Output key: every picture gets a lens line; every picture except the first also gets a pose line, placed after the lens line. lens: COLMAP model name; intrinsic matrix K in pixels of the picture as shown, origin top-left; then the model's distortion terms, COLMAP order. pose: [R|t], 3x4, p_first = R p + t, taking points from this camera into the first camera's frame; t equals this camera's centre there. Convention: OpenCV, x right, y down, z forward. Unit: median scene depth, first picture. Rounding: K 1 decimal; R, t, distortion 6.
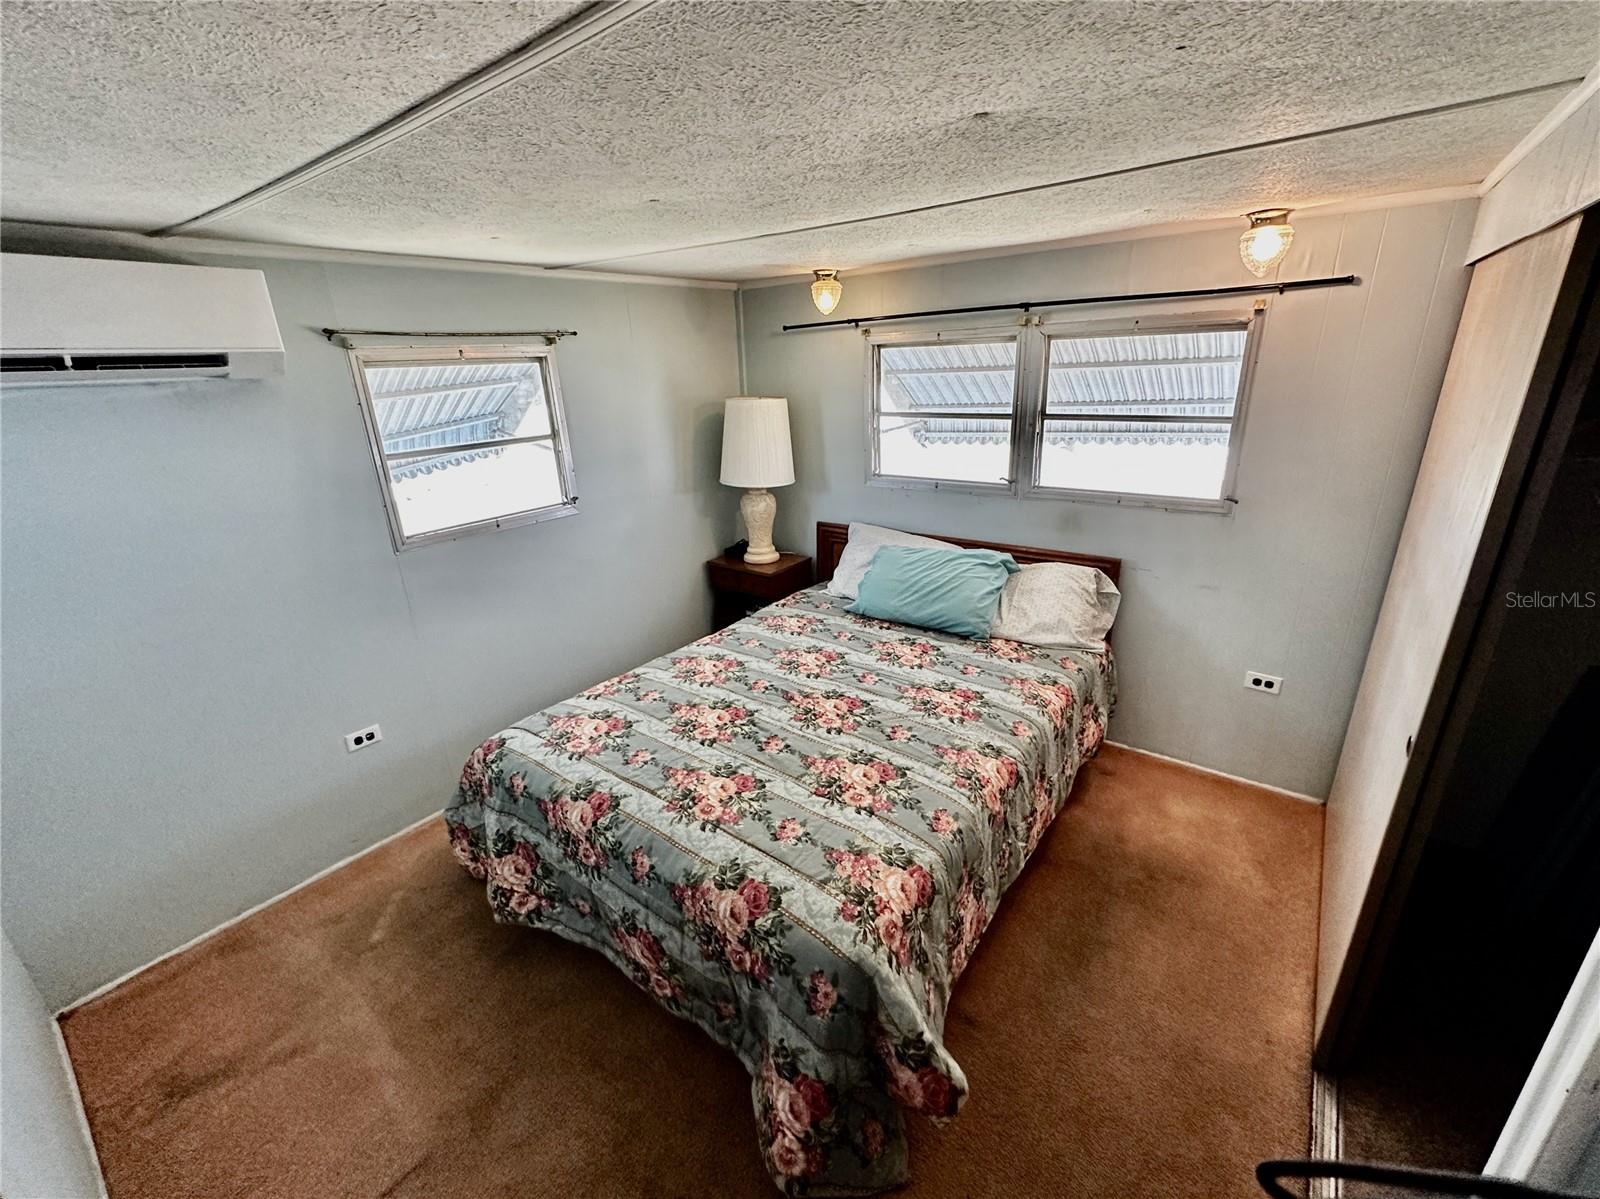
lens RADIAL K [[646.0, 0, 791.0], [0, 646.0, 597.8], [0, 0, 1]] dist [-0.002106, 0.000278]
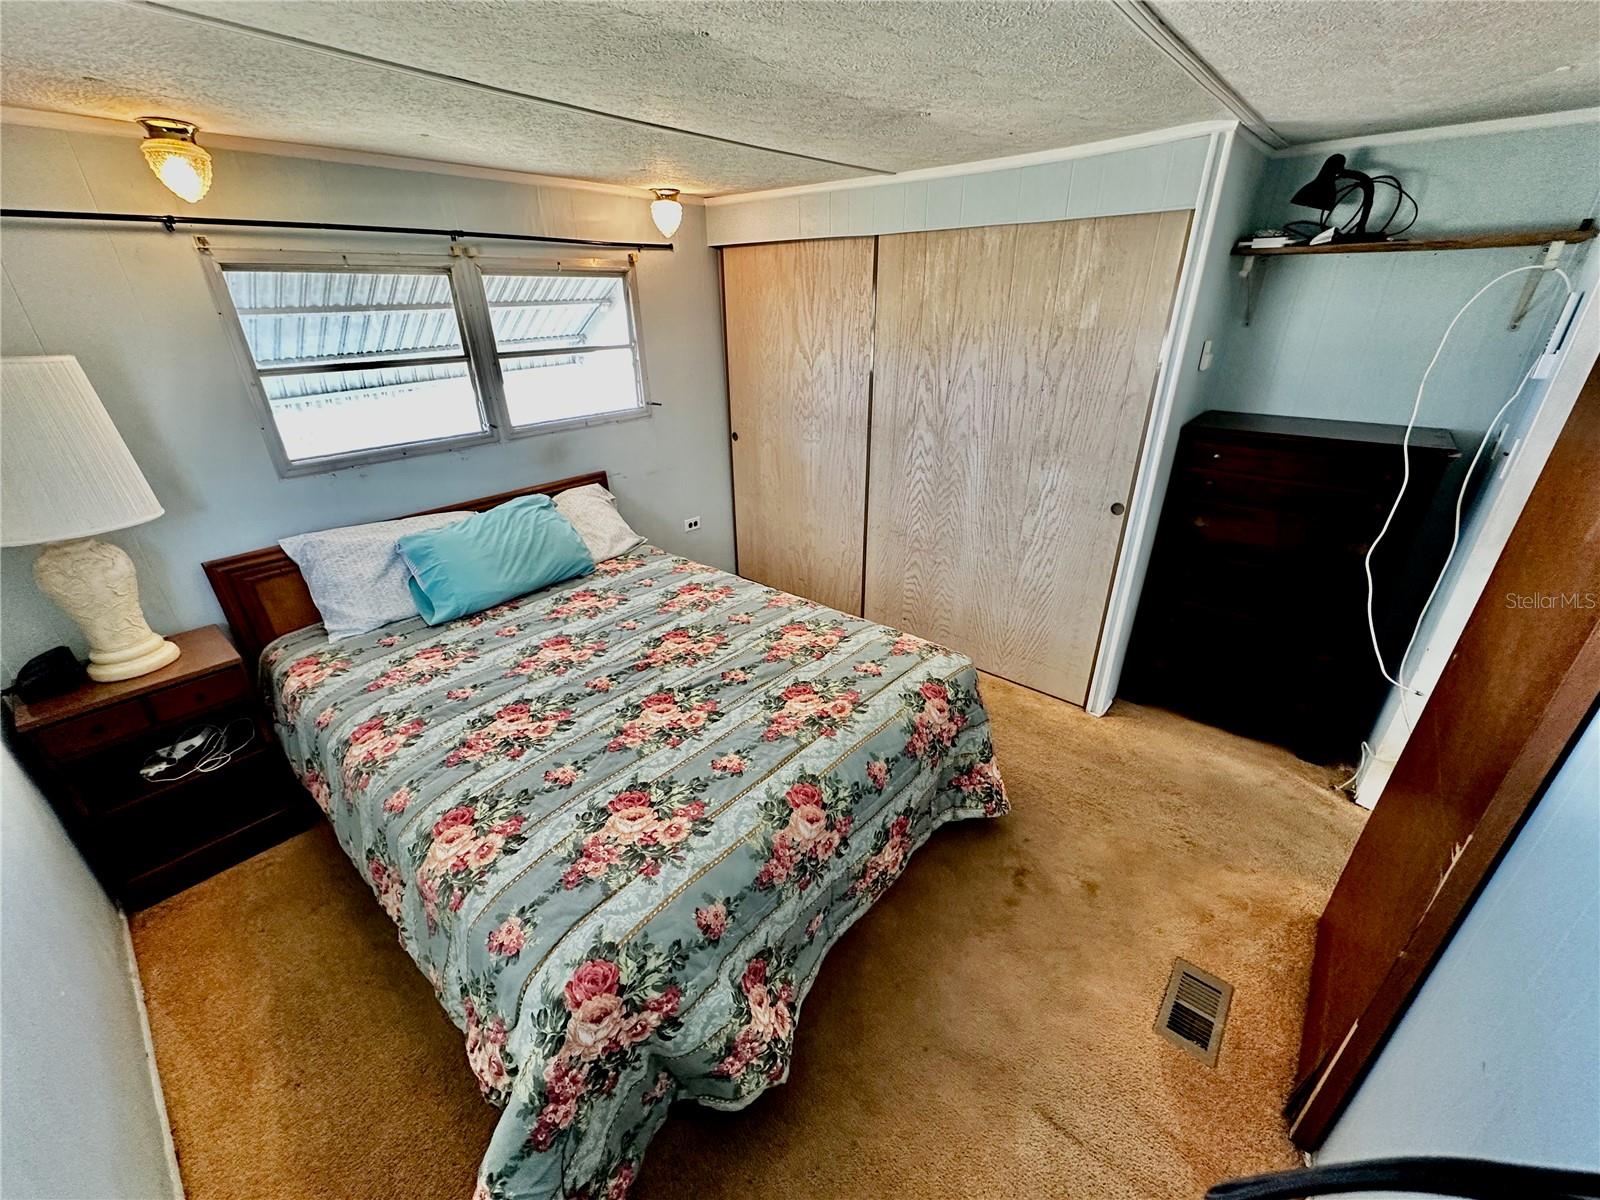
lens RADIAL K [[646.0, 0, 789.2], [0, 646.0, 598.2], [0, 0, 1]] dist [-0.002106, 0.000278]
pose [[0.070915, -0.380128, 0.922211, -0.687686], [0.354609, 0.873751, 0.332885, -0.135834], [-0.932322, 0.303418, 0.196758, 0.544571]]
